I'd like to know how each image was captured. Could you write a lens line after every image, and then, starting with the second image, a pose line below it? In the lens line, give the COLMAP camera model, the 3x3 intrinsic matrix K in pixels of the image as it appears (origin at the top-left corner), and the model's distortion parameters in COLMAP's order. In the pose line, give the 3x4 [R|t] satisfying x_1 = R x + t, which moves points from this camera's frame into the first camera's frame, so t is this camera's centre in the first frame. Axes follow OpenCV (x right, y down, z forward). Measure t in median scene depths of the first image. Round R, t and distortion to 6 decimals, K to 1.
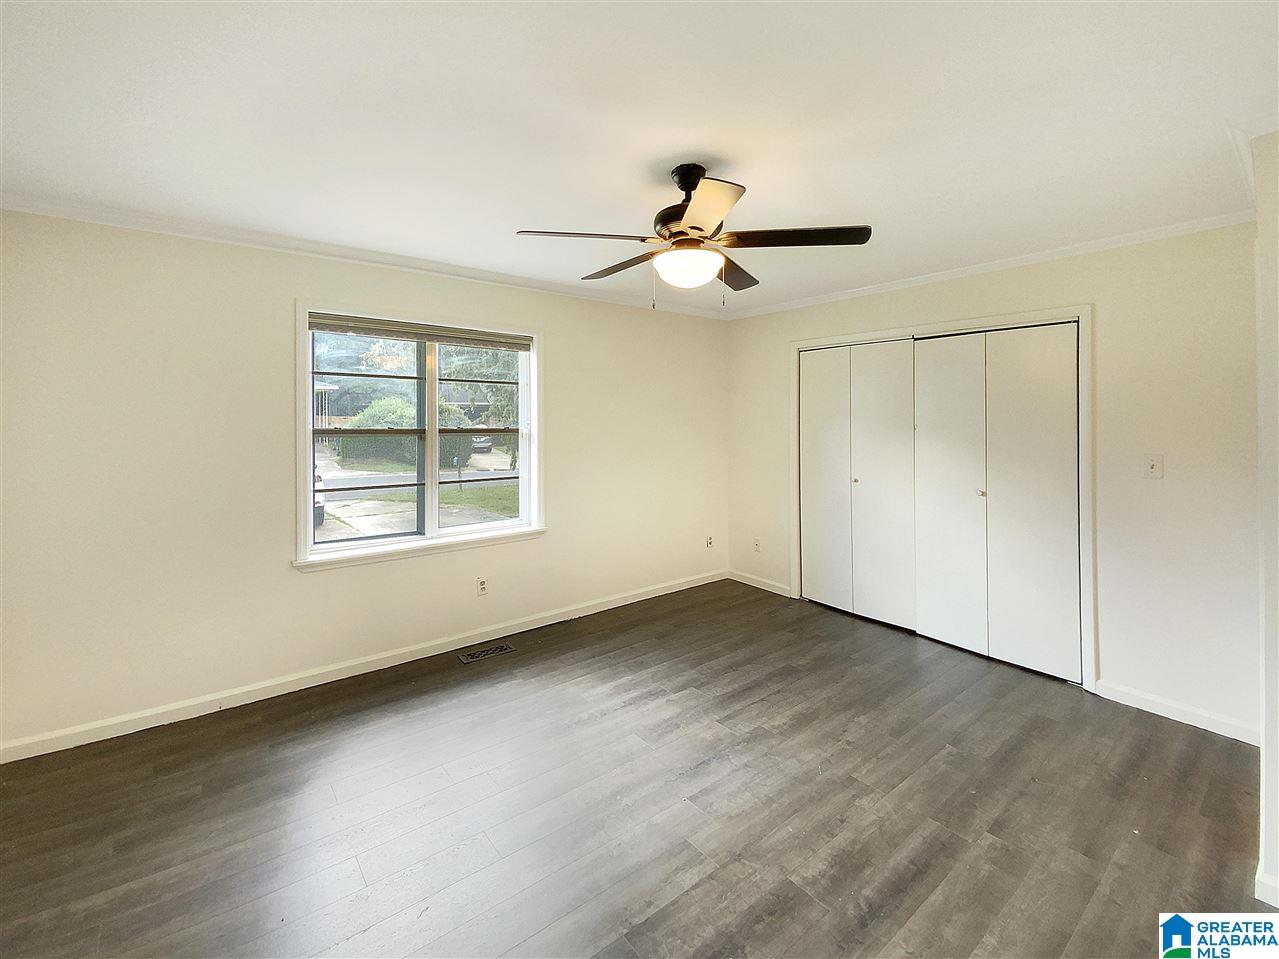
lens RADIAL K [[557.4, 0, 632.3], [0, 557.4, 476.1], [0, 0, 1]] dist [0.004023, 0.000405]
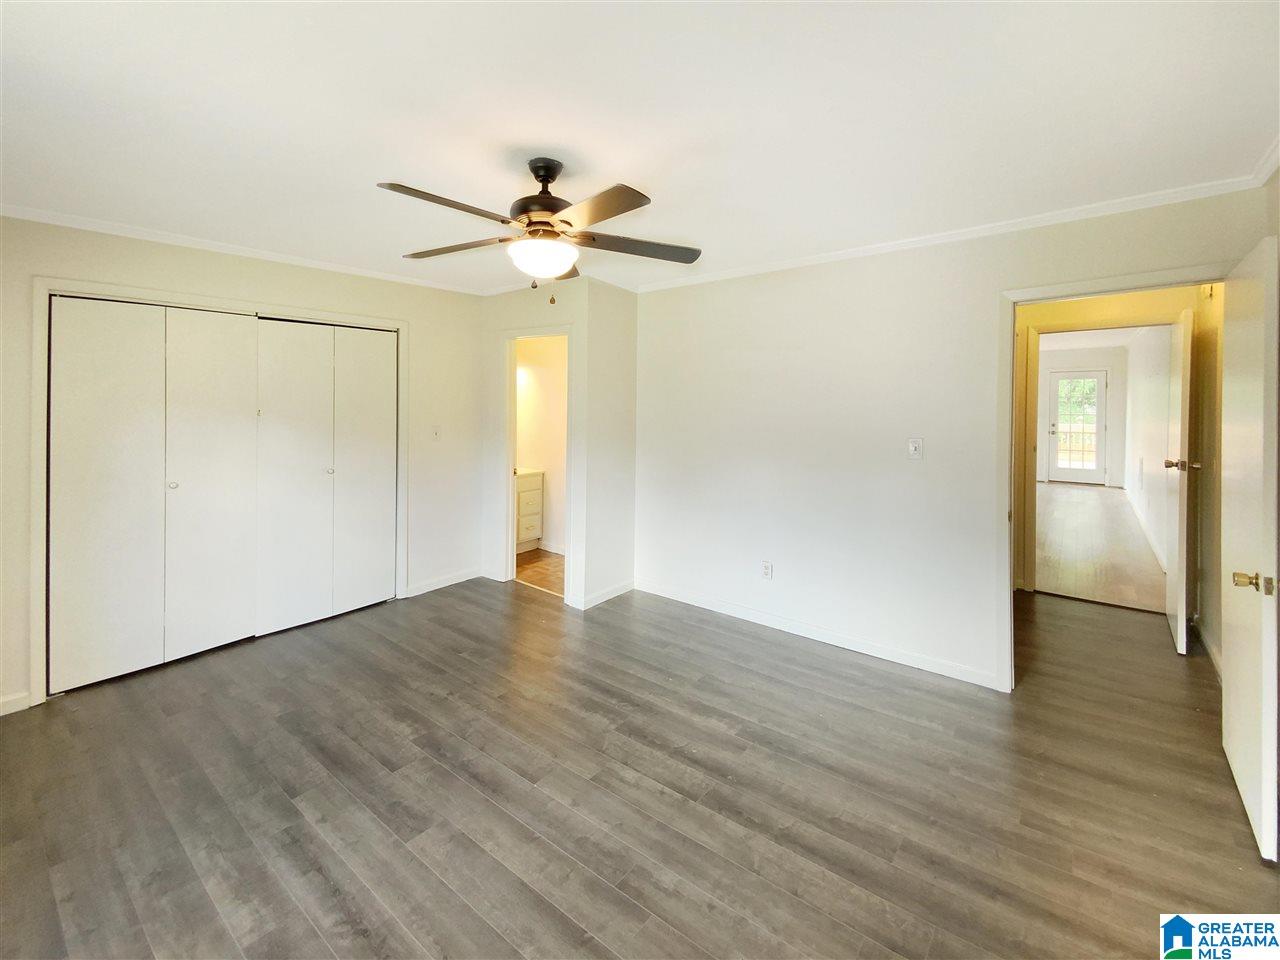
lens RADIAL K [[557.8, 0, 633.6], [0, 557.8, 482.7], [0, 0, 1]] dist [0.004023, 0.000405]
pose [[-0.208189, -0.156671, 0.965459, -0.699730], [0.116501, 0.976088, 0.183518, -0.094252], [-0.971126, 0.150684, -0.184958, 0.794615]]
